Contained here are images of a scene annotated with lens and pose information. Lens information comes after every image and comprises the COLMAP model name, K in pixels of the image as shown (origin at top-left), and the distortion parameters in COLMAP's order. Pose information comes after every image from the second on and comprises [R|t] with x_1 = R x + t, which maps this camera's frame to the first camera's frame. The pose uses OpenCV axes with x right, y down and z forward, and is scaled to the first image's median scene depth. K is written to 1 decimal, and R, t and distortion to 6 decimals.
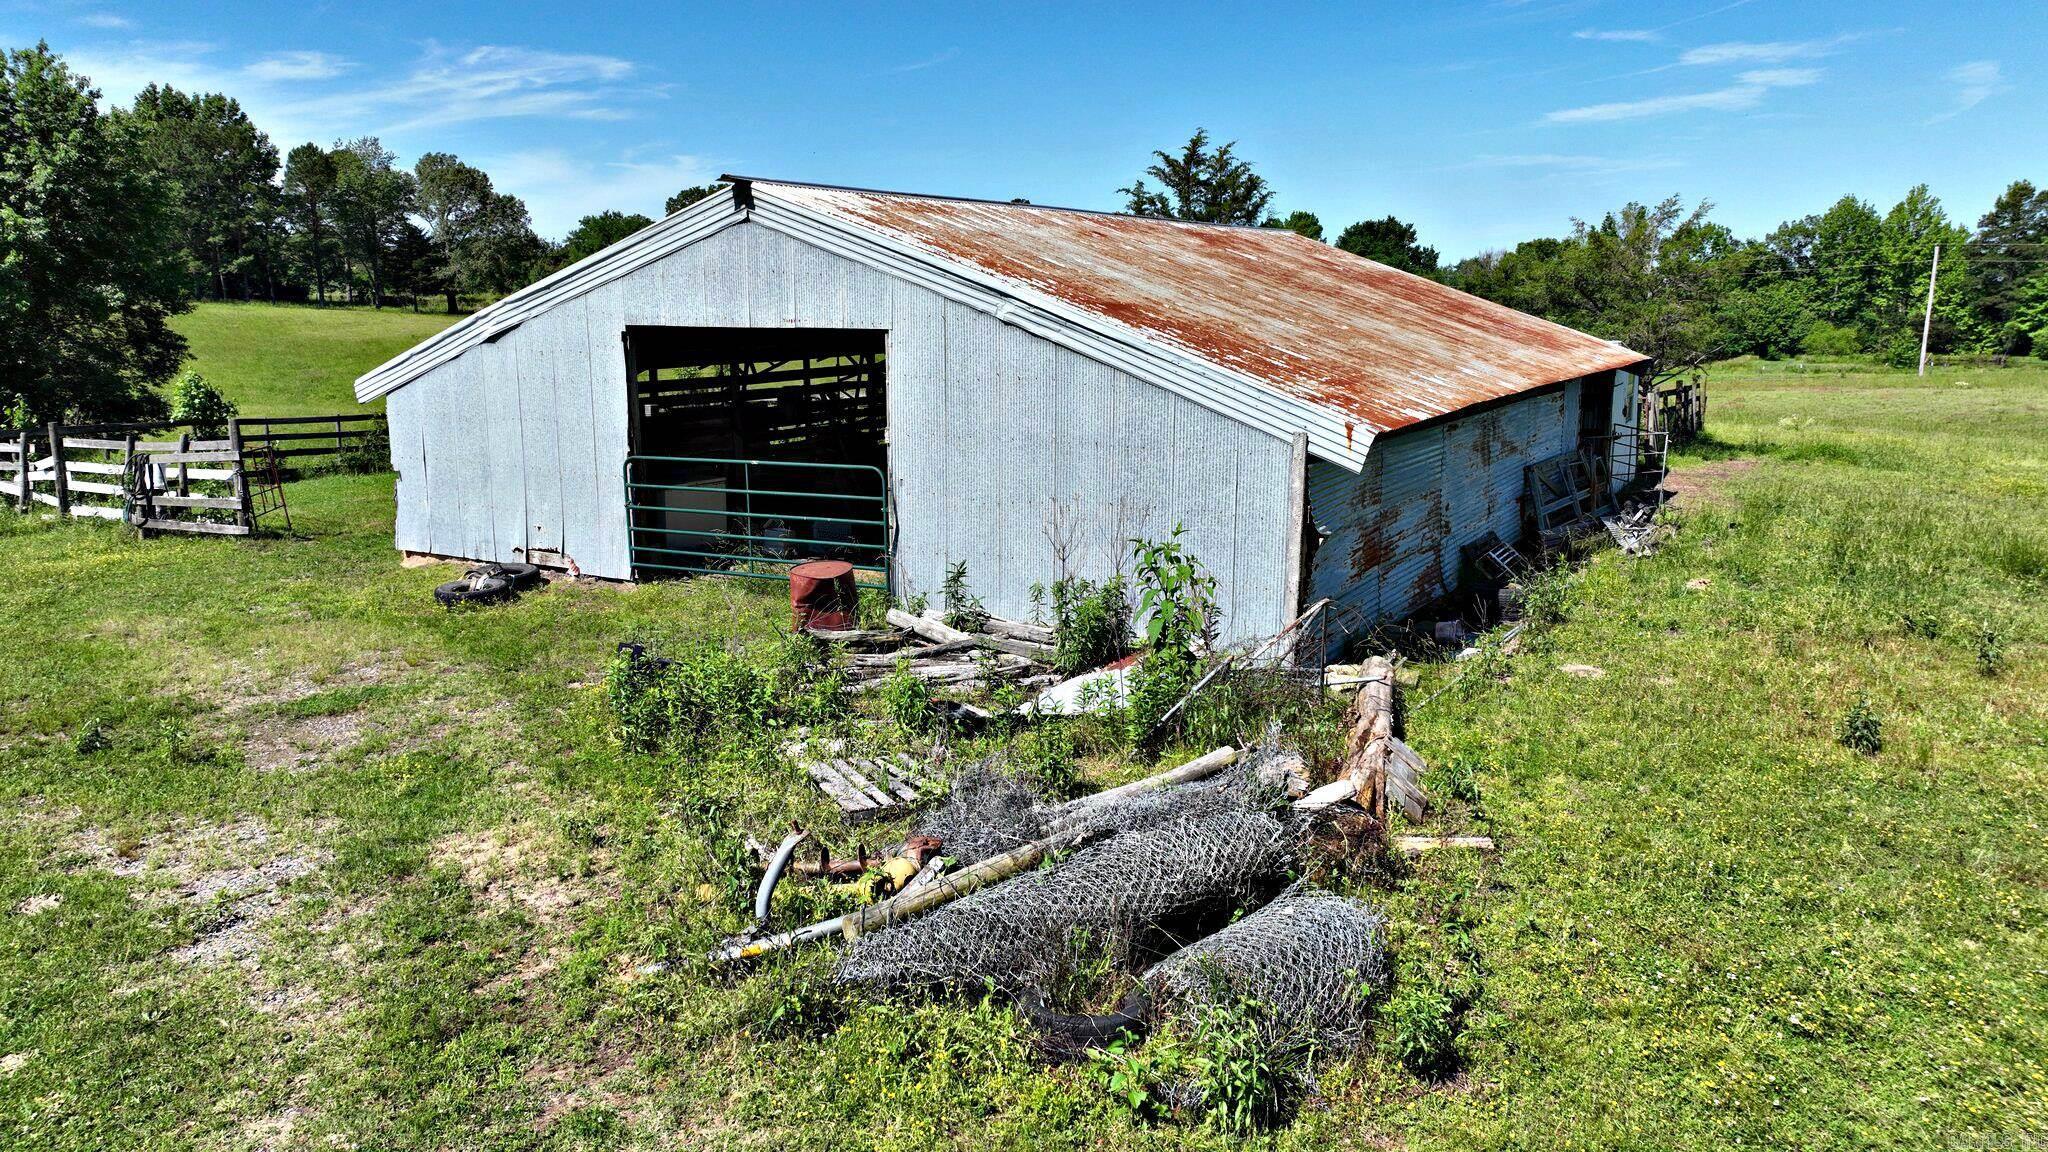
lens RADIAL K [[1464.5, 0, 1036.7], [0, 1464.5, 579.6], [0, 0, 1]] dist [0.001721, 0.018937]
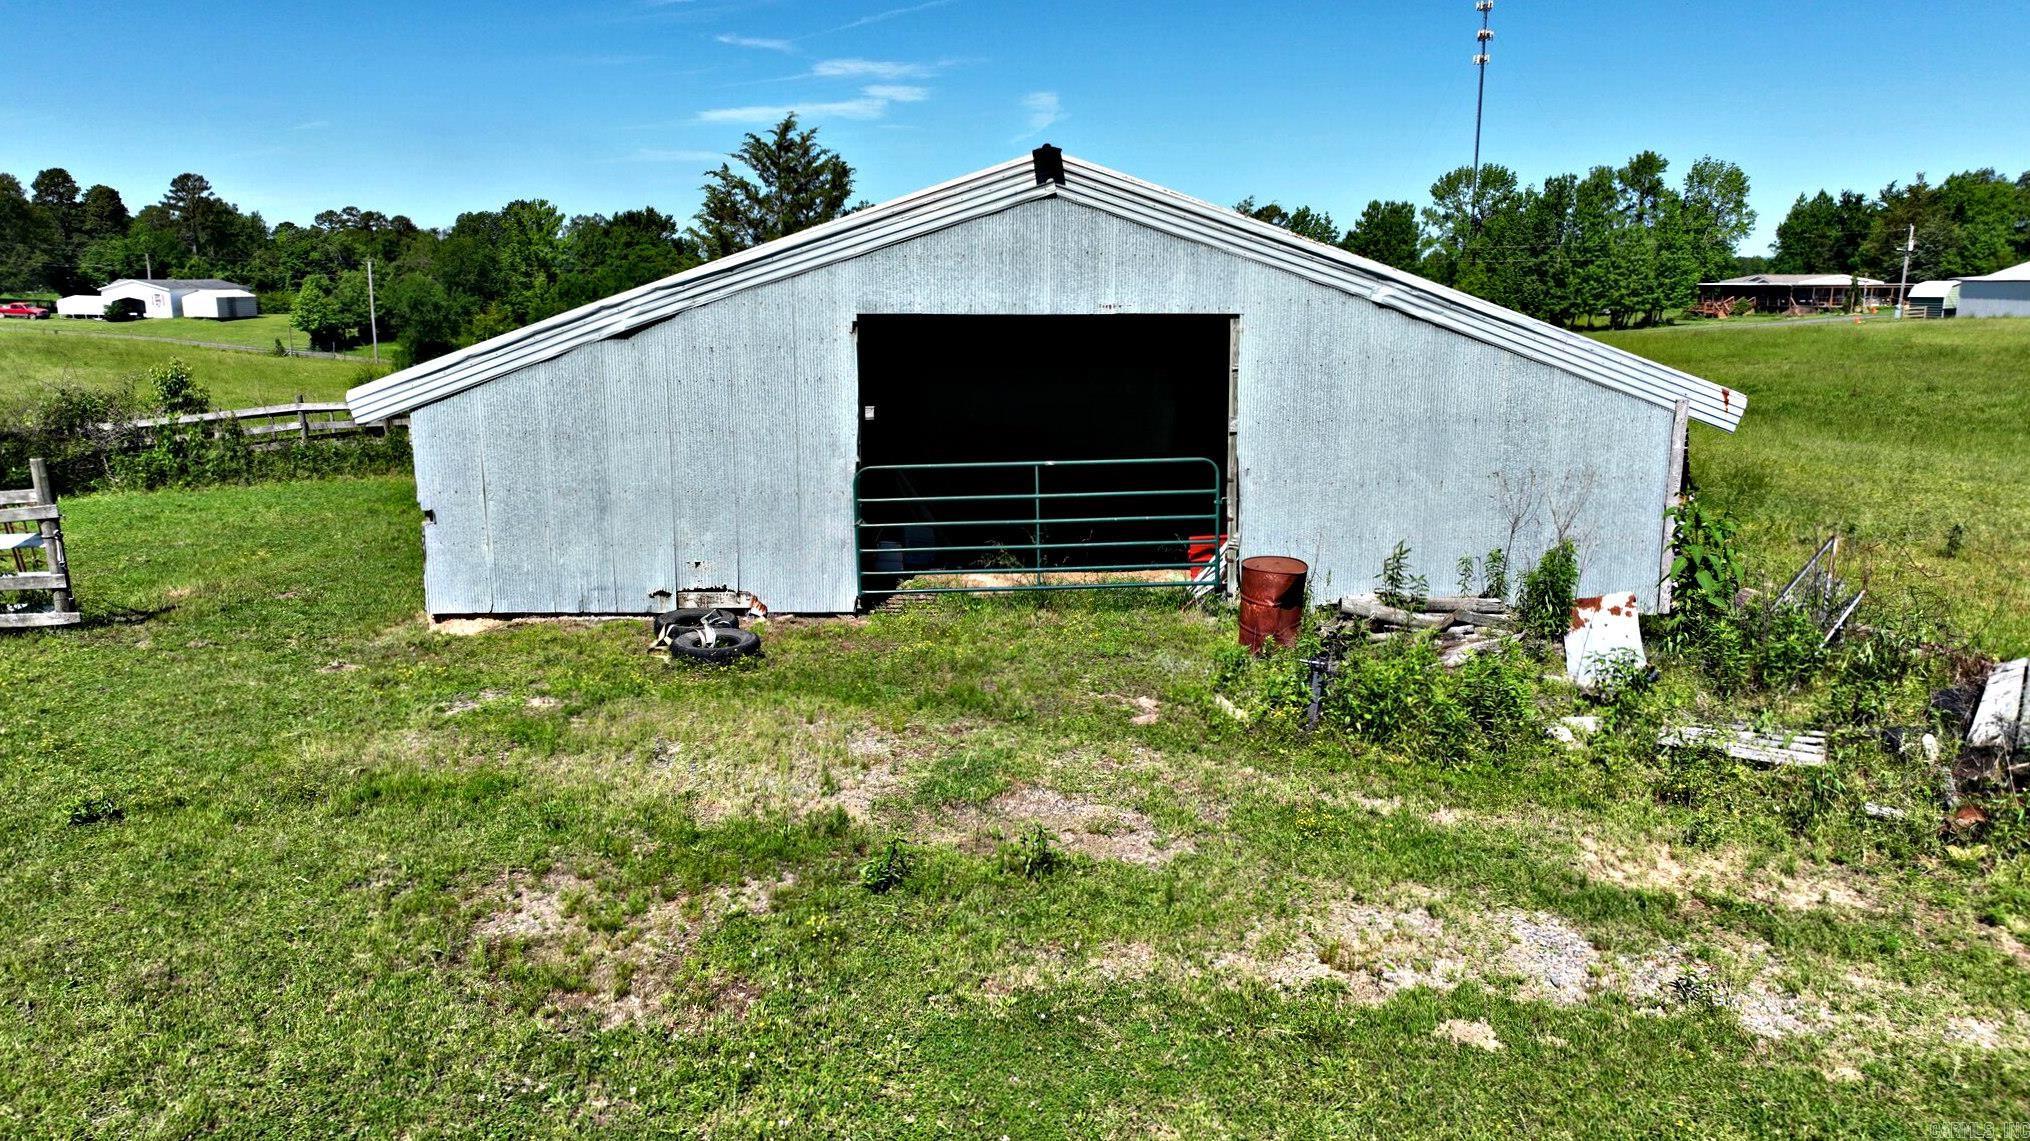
lens RADIAL K [[1451.6, 0, 1020.2], [0, 1451.6, 577.7], [0, 0, 1]] dist [0.001721, 0.018937]
pose [[0.856466, -0.101775, 0.506071, -0.450599], [0.098820, 0.994565, 0.032775, -0.027200], [-0.506657, 0.021939, 0.861869, 0.157190]]
